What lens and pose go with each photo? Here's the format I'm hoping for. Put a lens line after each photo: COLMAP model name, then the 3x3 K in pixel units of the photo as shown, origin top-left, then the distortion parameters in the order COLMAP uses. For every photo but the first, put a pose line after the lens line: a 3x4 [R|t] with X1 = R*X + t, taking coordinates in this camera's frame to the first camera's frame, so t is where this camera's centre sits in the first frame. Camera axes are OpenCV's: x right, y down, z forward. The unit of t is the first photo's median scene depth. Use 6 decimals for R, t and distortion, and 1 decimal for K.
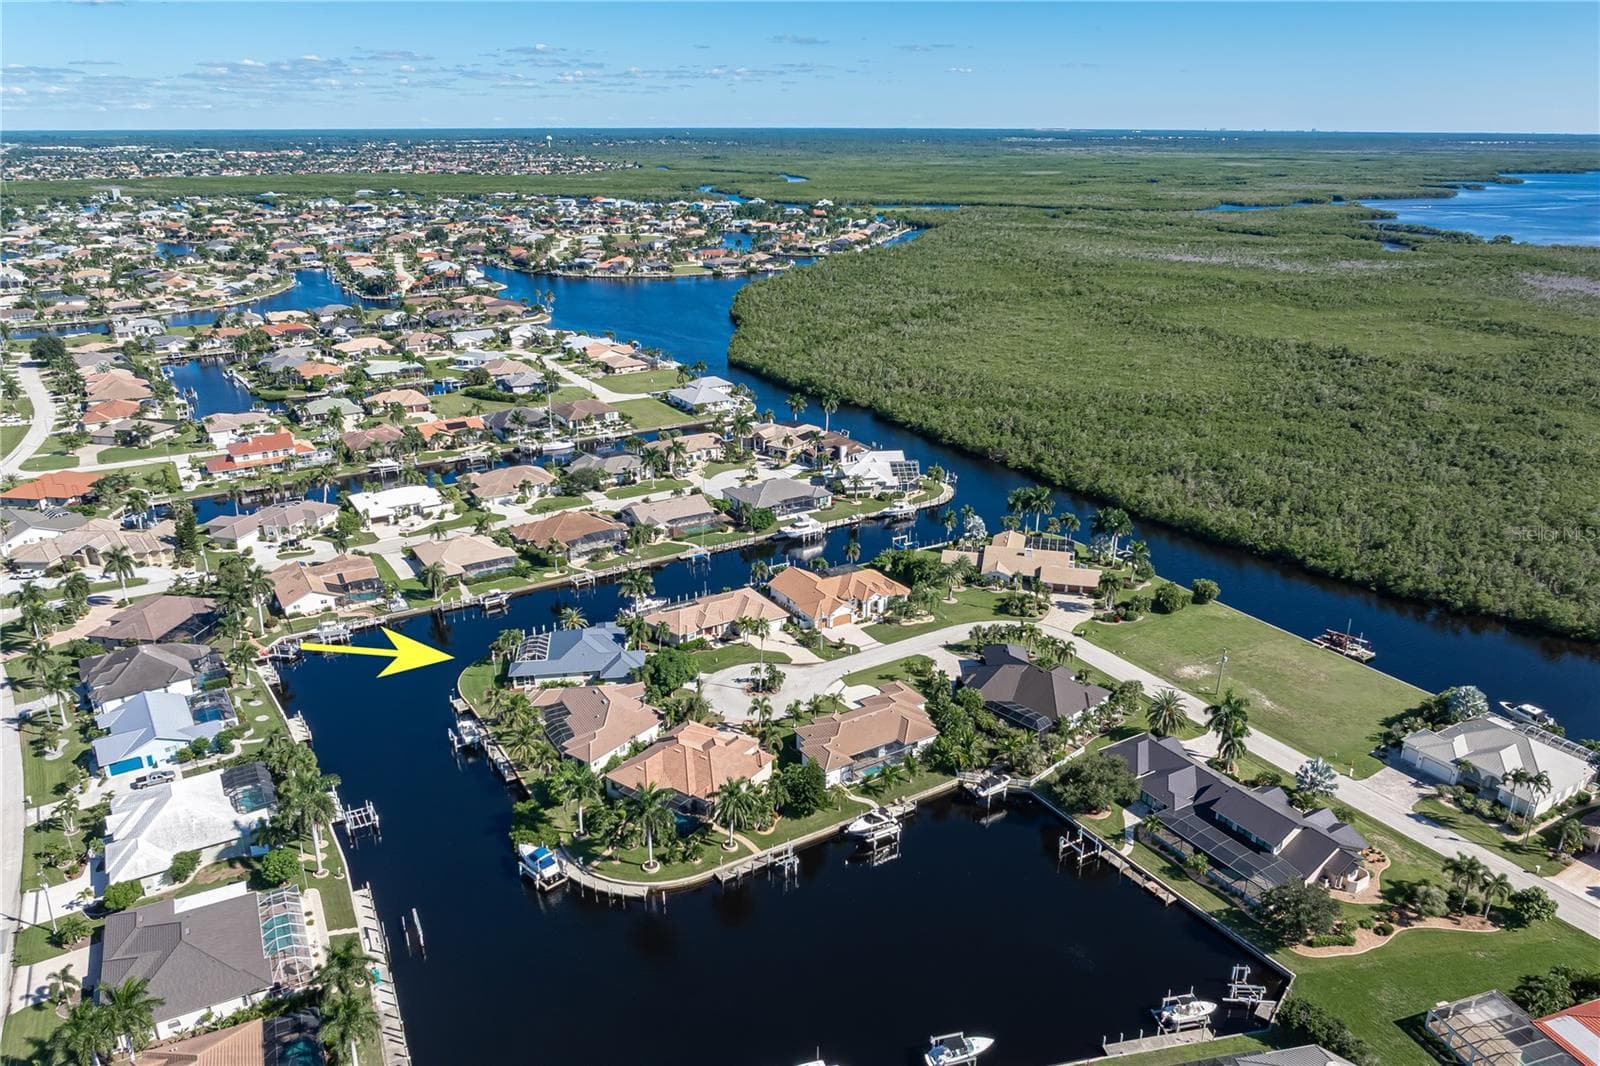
lens RADIAL K [[1149.0, 0, 799.8], [0, 1149.0, 467.2], [0, 0, 1]] dist [-0.017218, 0.002032]
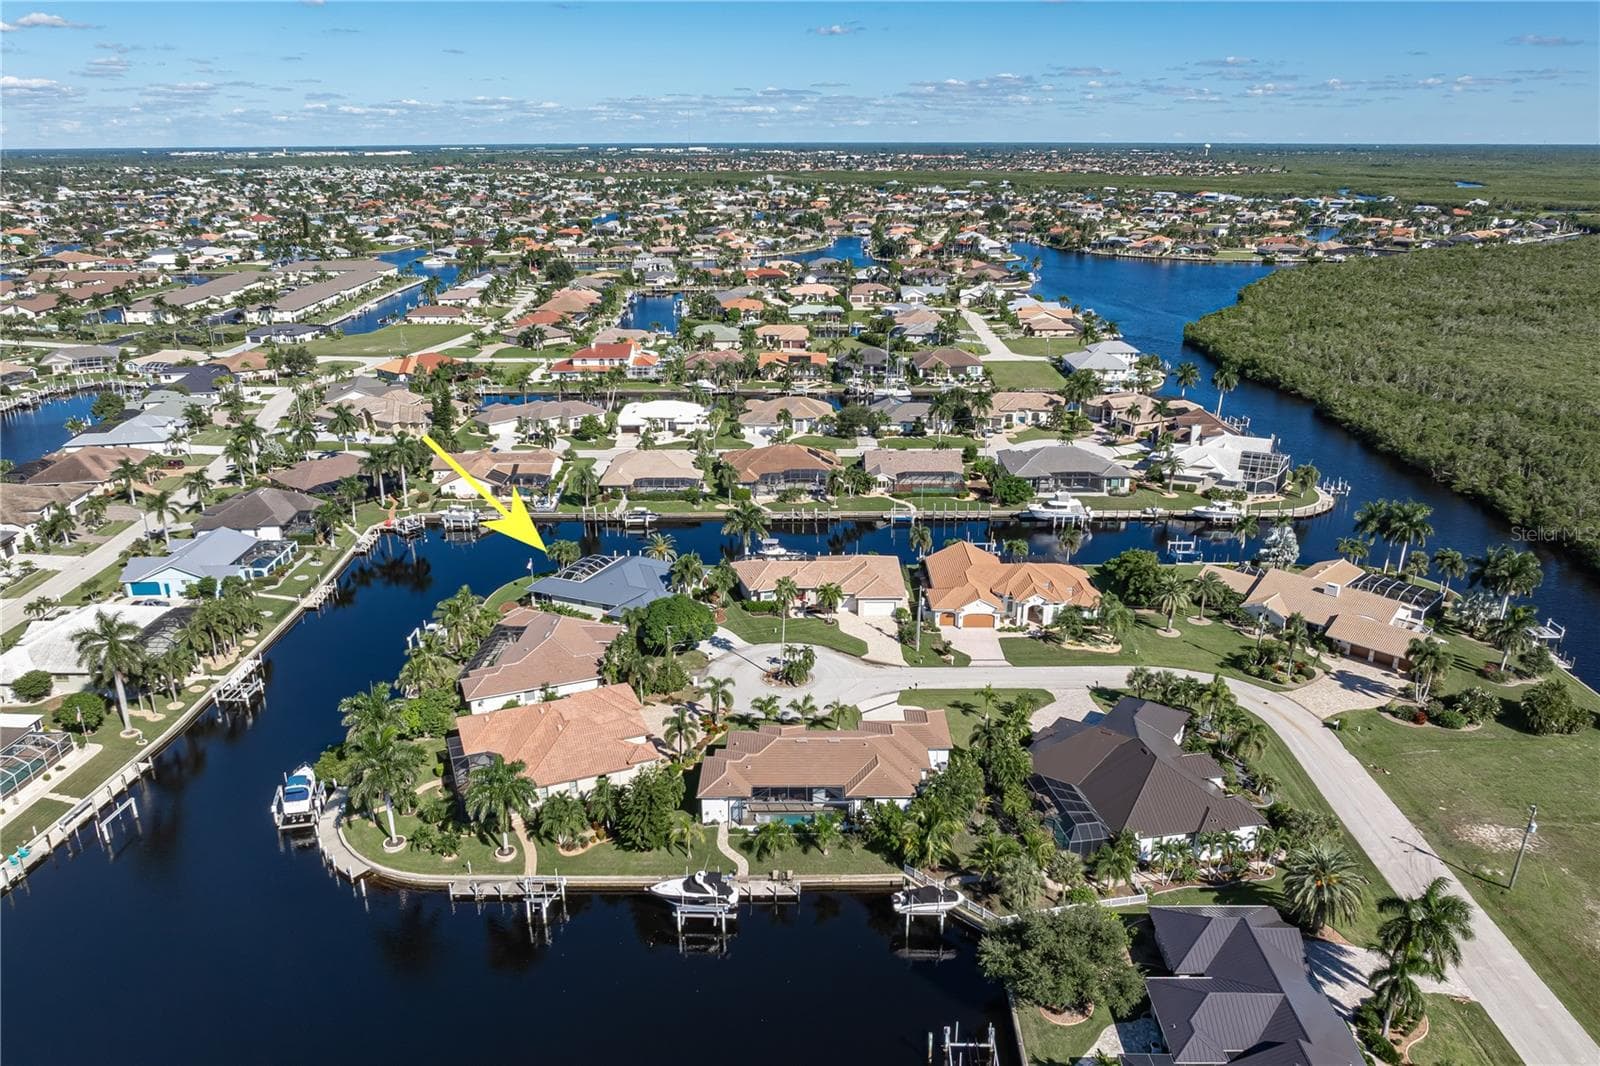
lens RADIAL K [[1149.0, 0, 799.8], [0, 1149.0, 467.2], [0, 0, 1]] dist [-0.017218, 0.002032]
pose [[0.851451, 0.143420, -0.504442, 0.221367], [-0.149267, 0.988370, 0.029059, 0.028171], [0.502743, 0.050555, 0.862956, 0.259583]]
